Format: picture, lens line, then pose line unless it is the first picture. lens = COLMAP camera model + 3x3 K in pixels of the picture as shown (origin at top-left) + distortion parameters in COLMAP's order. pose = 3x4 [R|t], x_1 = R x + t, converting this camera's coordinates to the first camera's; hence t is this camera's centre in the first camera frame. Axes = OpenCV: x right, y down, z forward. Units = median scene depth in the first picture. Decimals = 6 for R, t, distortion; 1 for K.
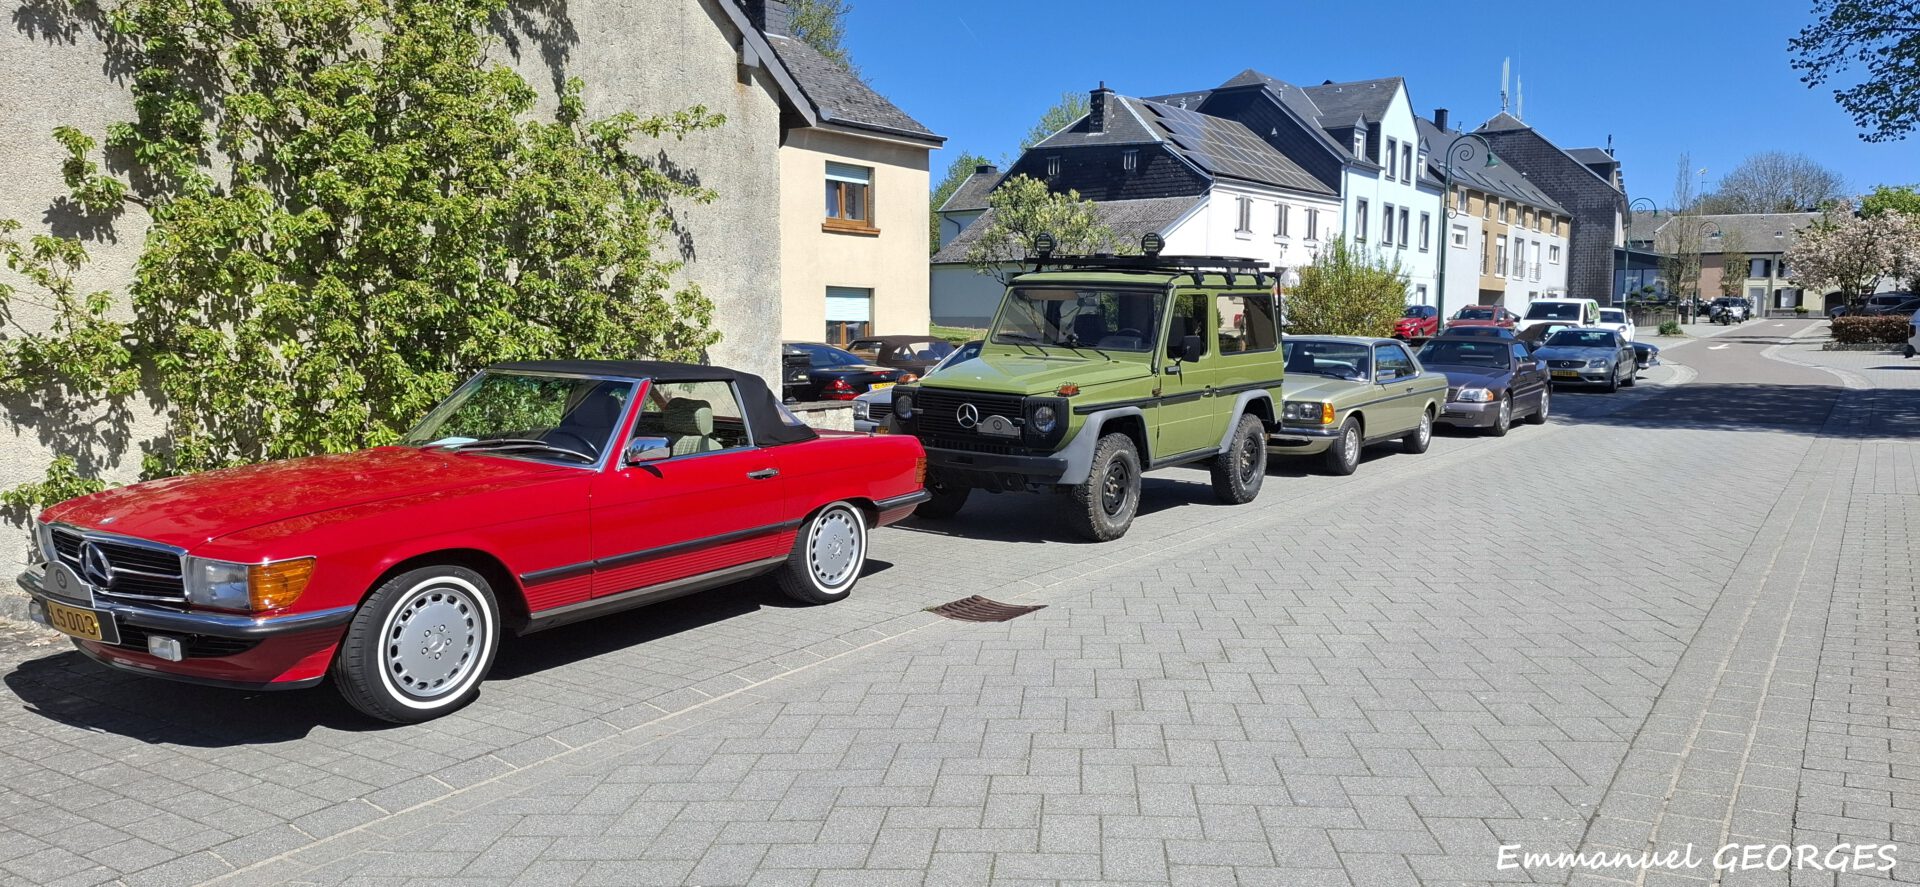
lens RADIAL K [[1332.3, 0, 963.0], [0, 1332.3, 448.1], [0, 0, 1]] dist [0.079860, -0.094894]
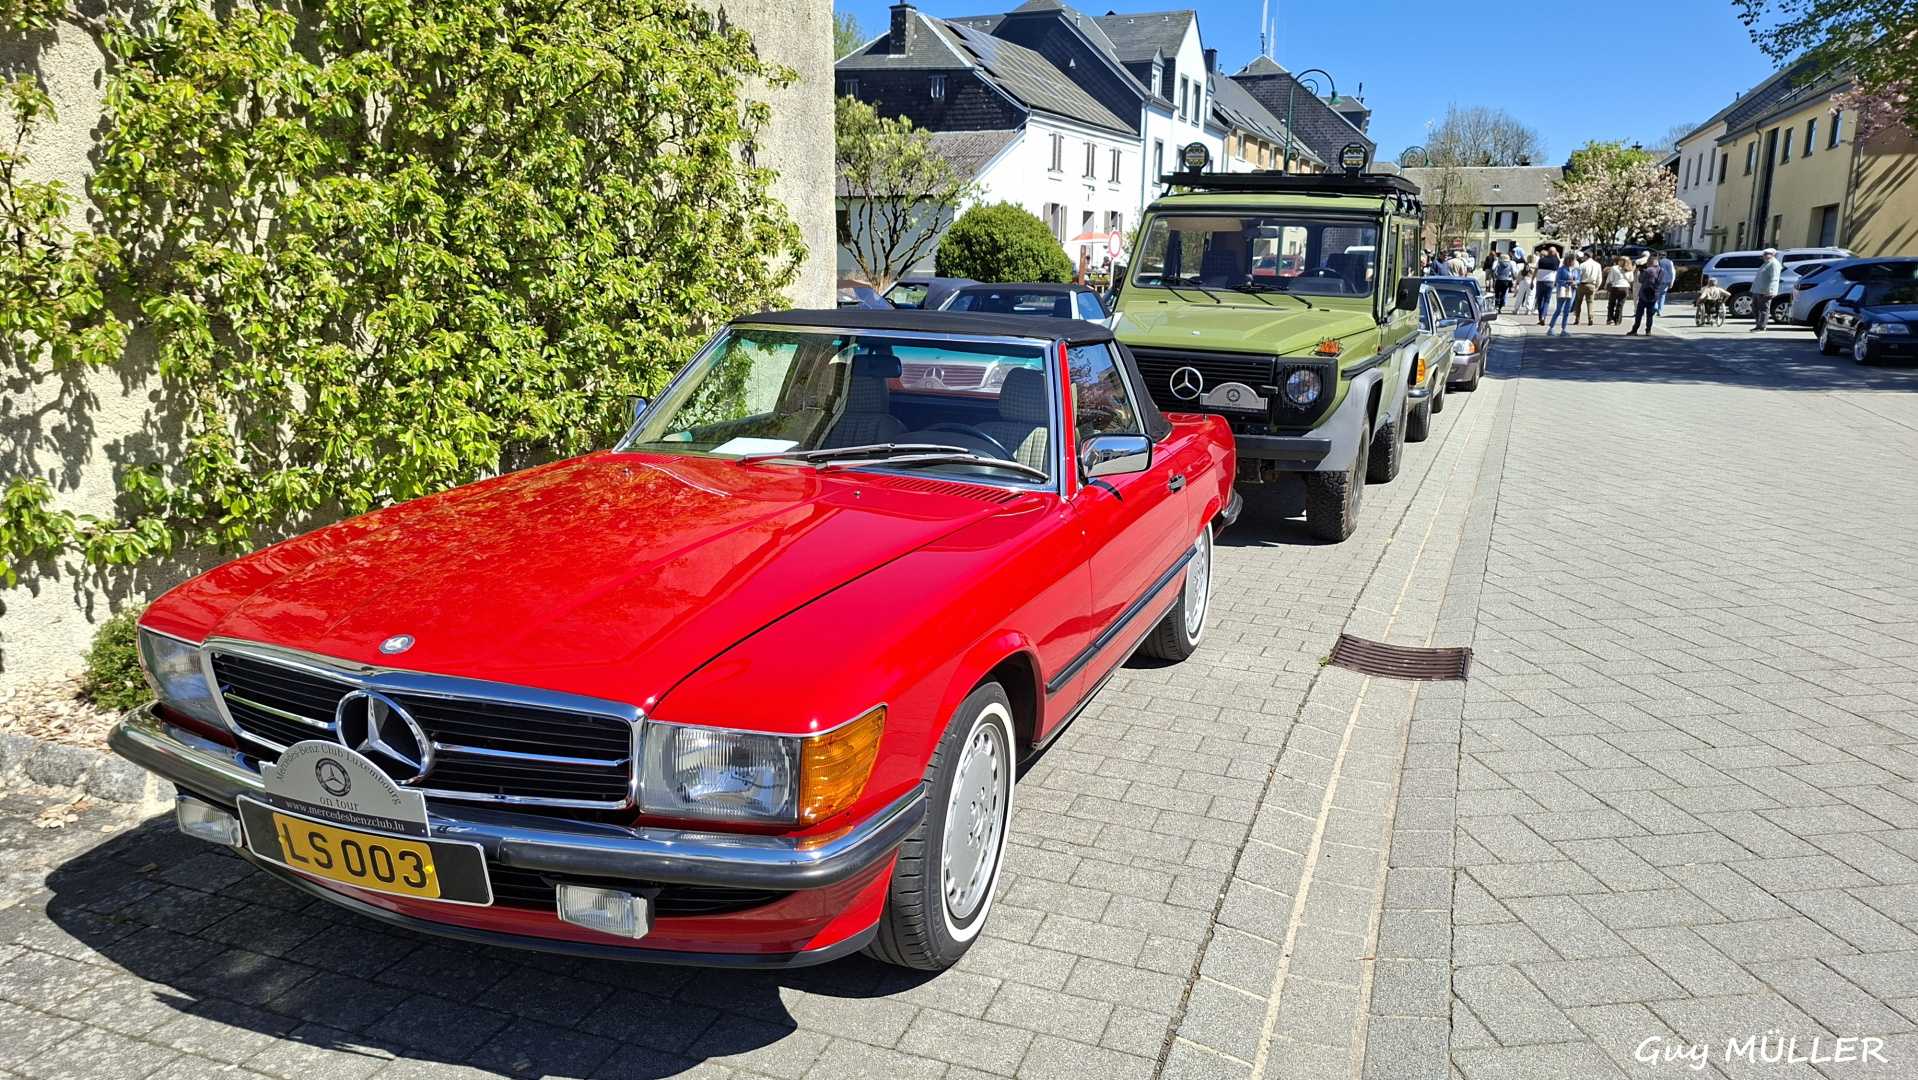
lens RADIAL K [[1344.0, 0, 959.0], [0, 1344.0, 540.0], [0, 0, 1]] dist [0.112341, -0.134690]
pose [[0.978825, -0.029617, 0.202546, -0.051822], [0.008227, 0.994370, 0.105643, -0.003249], [-0.204535, -0.101740, 0.973558, 0.047348]]
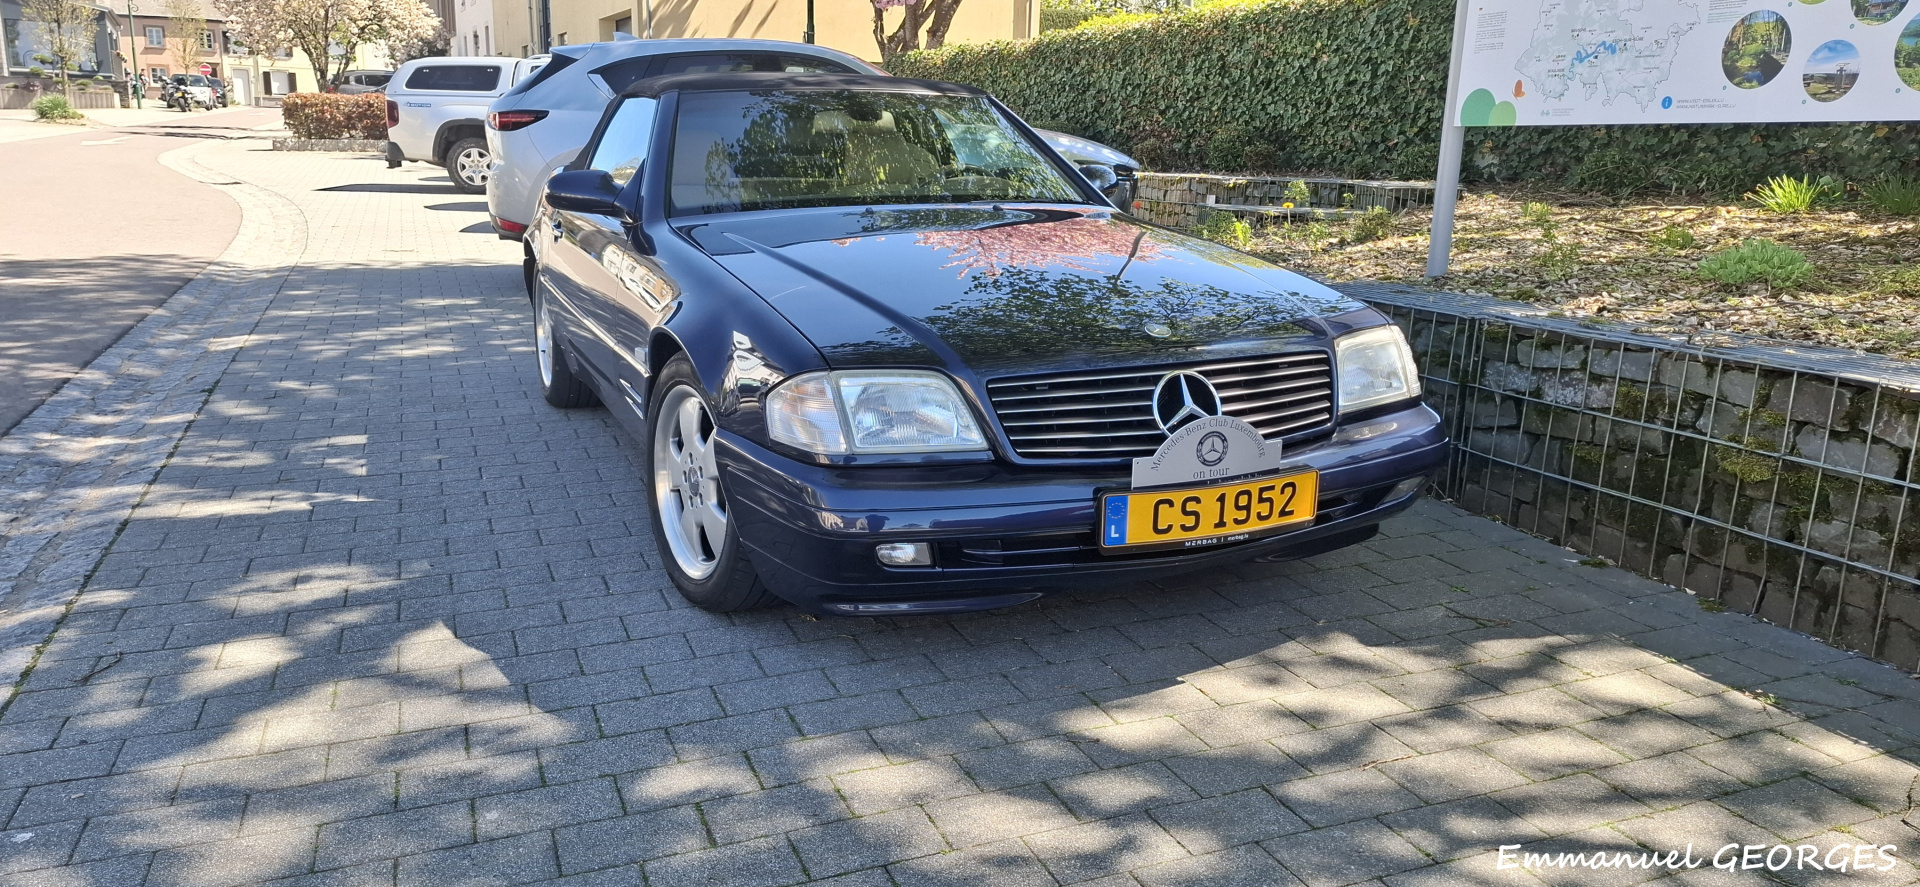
lens RADIAL K [[1332.3, 0, 963.0], [0, 1332.3, 448.1], [0, 0, 1]] dist [0.079860, -0.094894]
pose [[0.558796, -0.168710, 0.811963, 0.261341], [0.048584, 0.984066, 0.171035, -0.026459], [-0.827881, -0.056125, 0.558089, 0.358460]]
